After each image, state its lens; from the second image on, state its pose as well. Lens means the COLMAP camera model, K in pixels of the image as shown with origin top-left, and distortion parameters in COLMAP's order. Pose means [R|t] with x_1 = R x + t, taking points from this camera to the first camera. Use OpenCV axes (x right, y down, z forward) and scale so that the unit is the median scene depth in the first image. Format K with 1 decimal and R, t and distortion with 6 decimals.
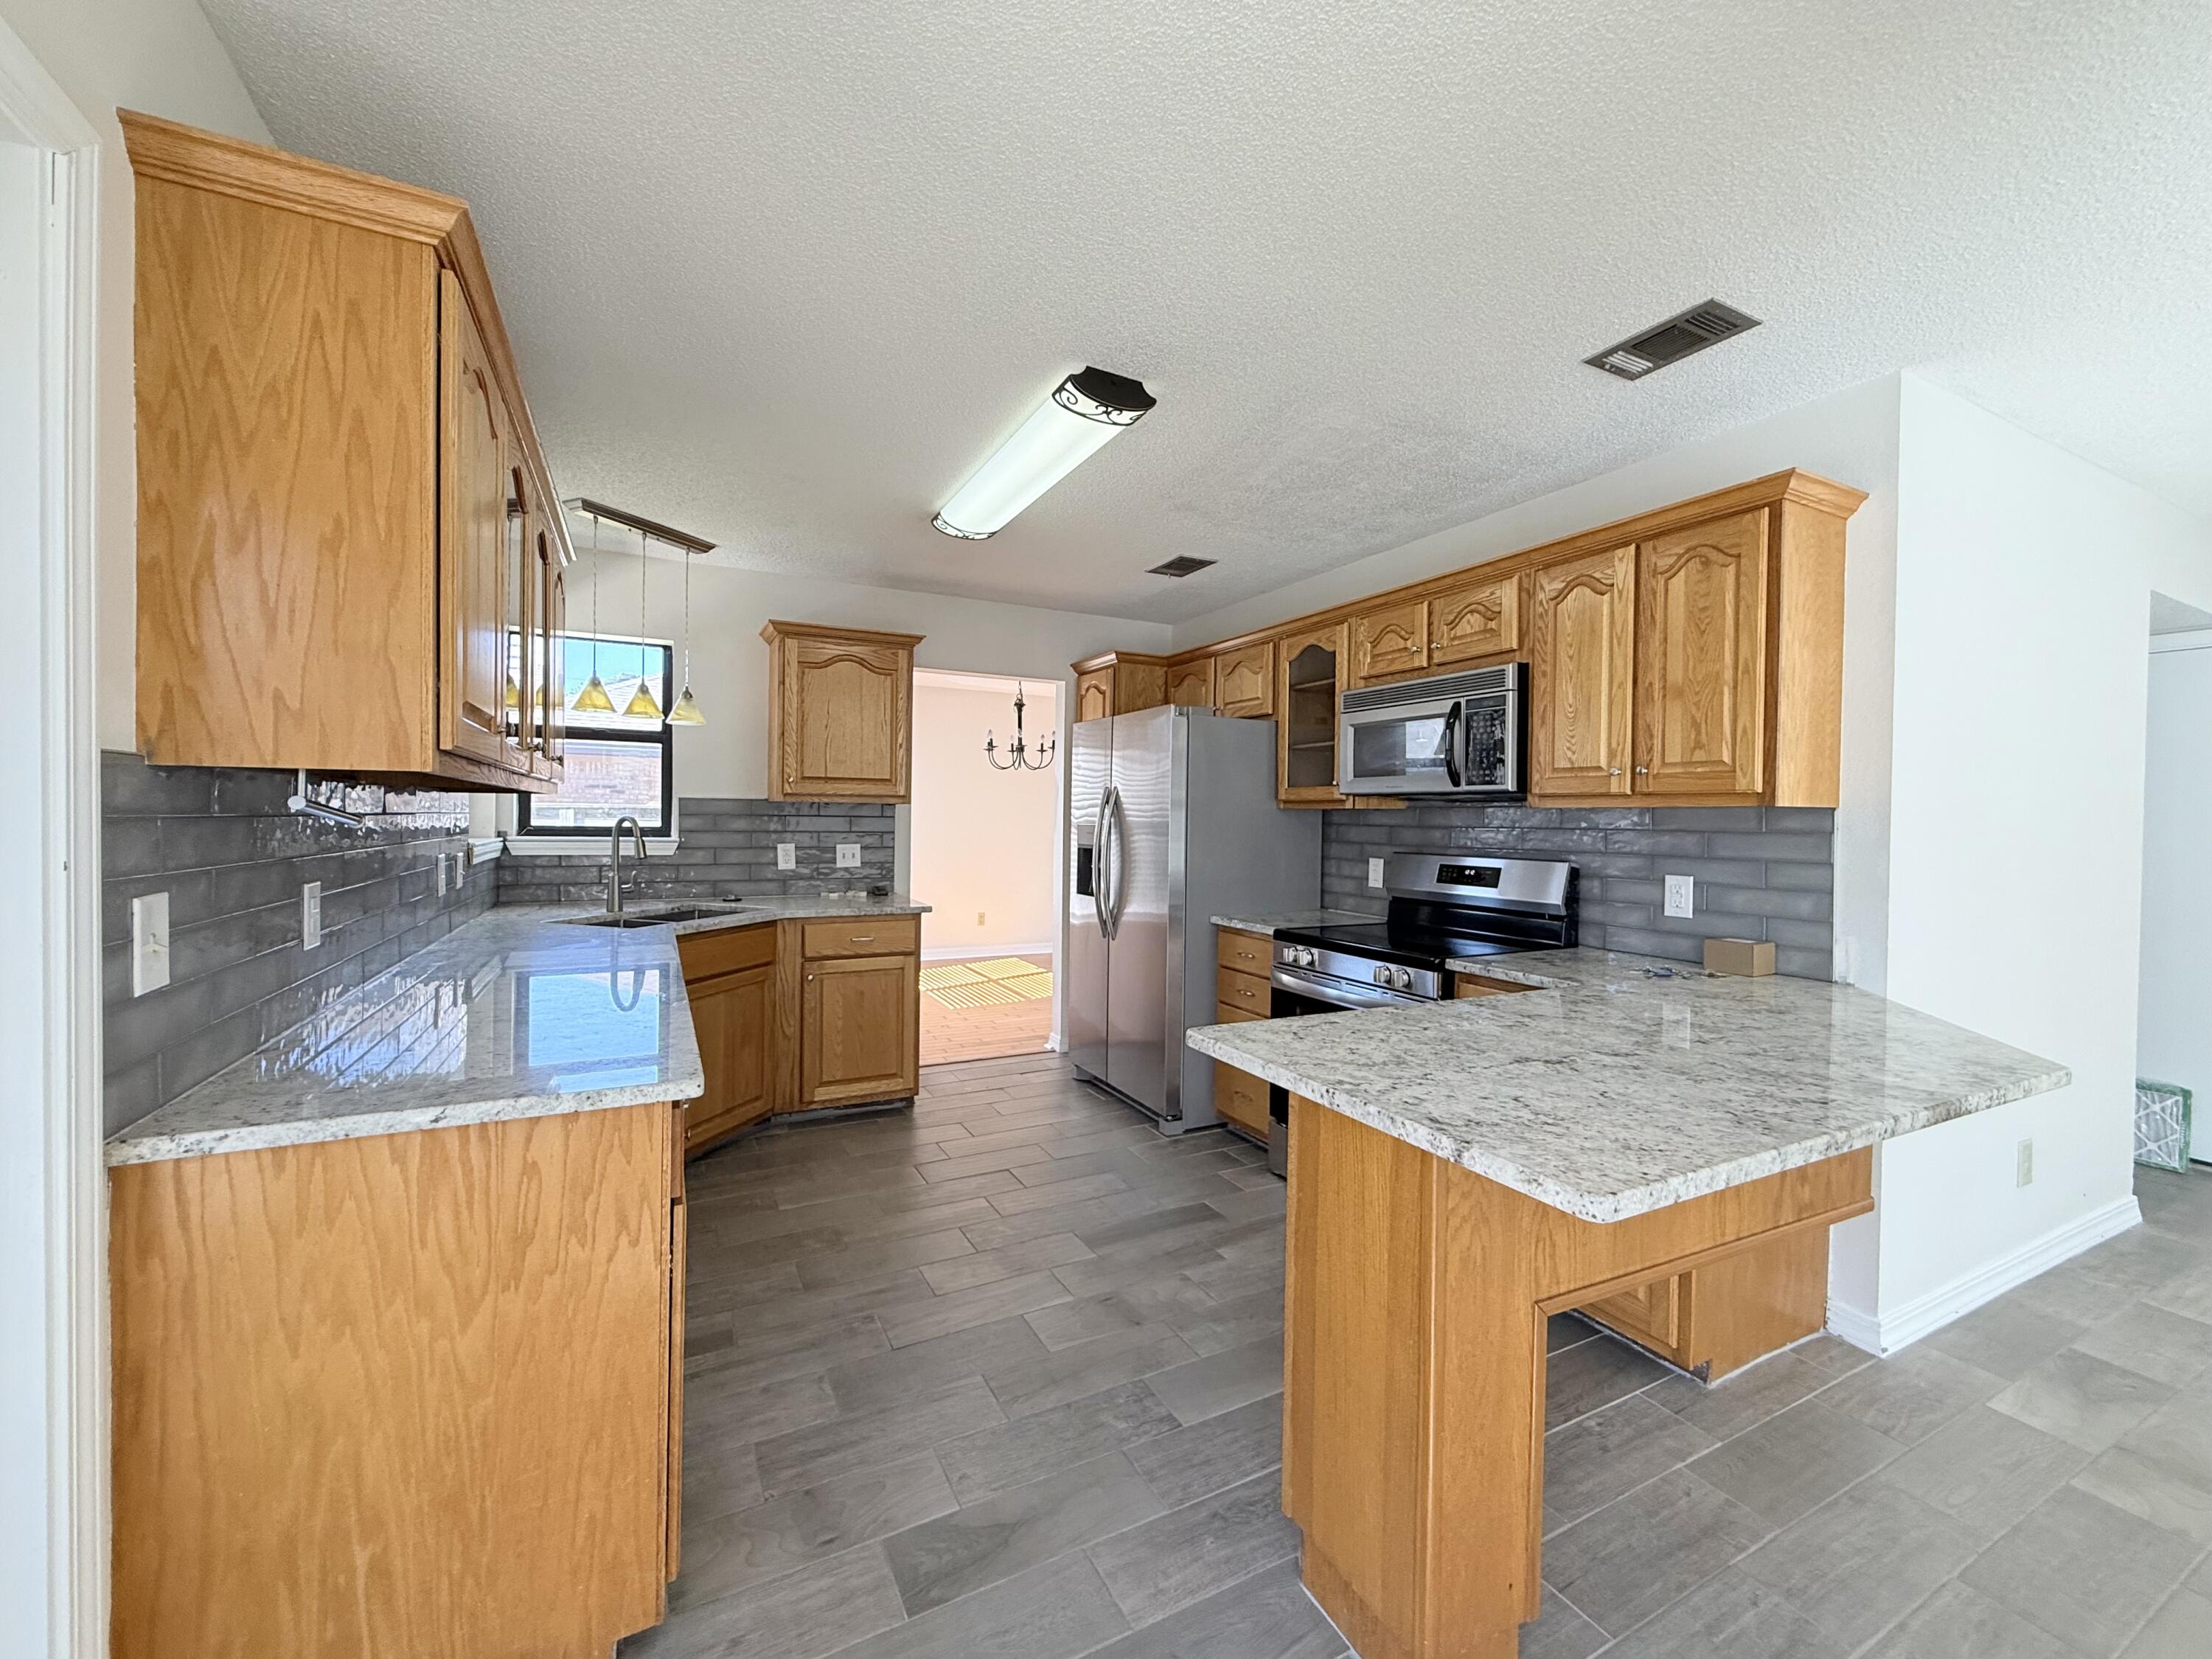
lens RADIAL K [[883.2, 0, 1103.4], [0, 883.2, 828.1], [0, 0, 1]] dist [0.003061, -0.000309]
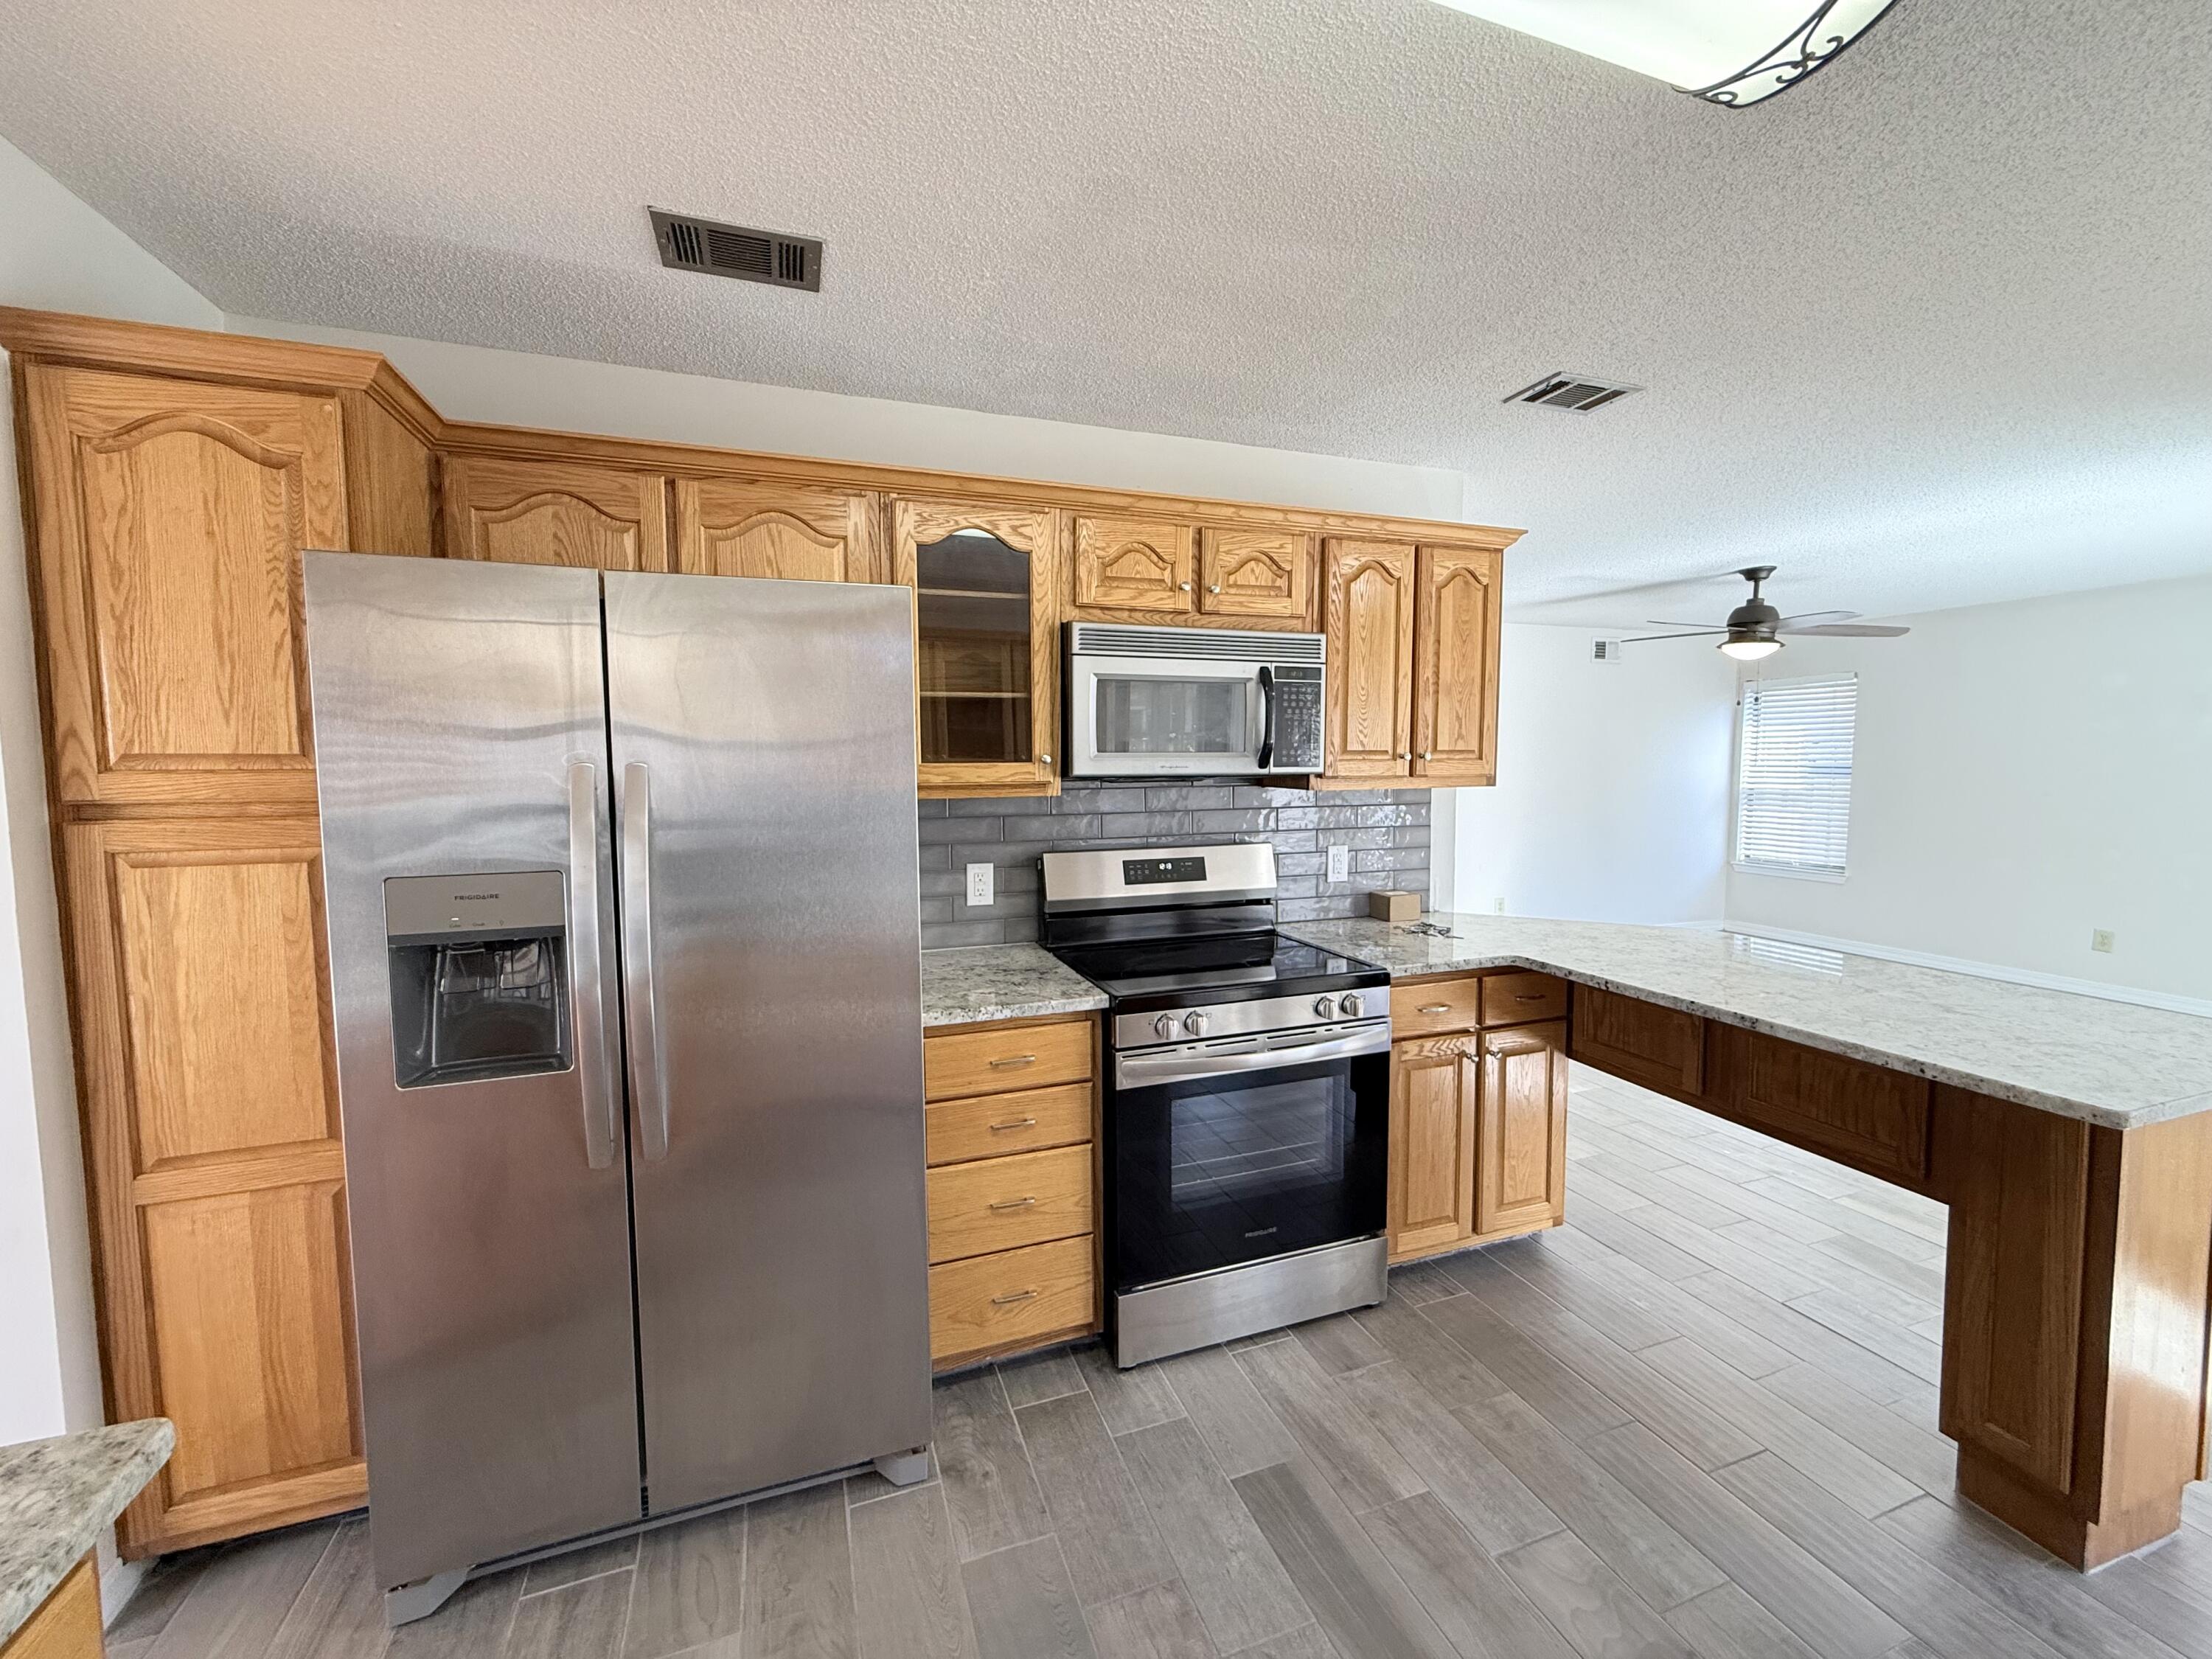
lens RADIAL K [[883.2, 0, 1107.9], [0, 883.2, 826.6], [0, 0, 1]] dist [0.003061, -0.000309]
pose [[0.142957, -0.086090, 0.985978, -0.459017], [0.019941, 0.996258, 0.084097, -0.065089], [-0.989528, 0.007639, 0.144139, 1.025541]]
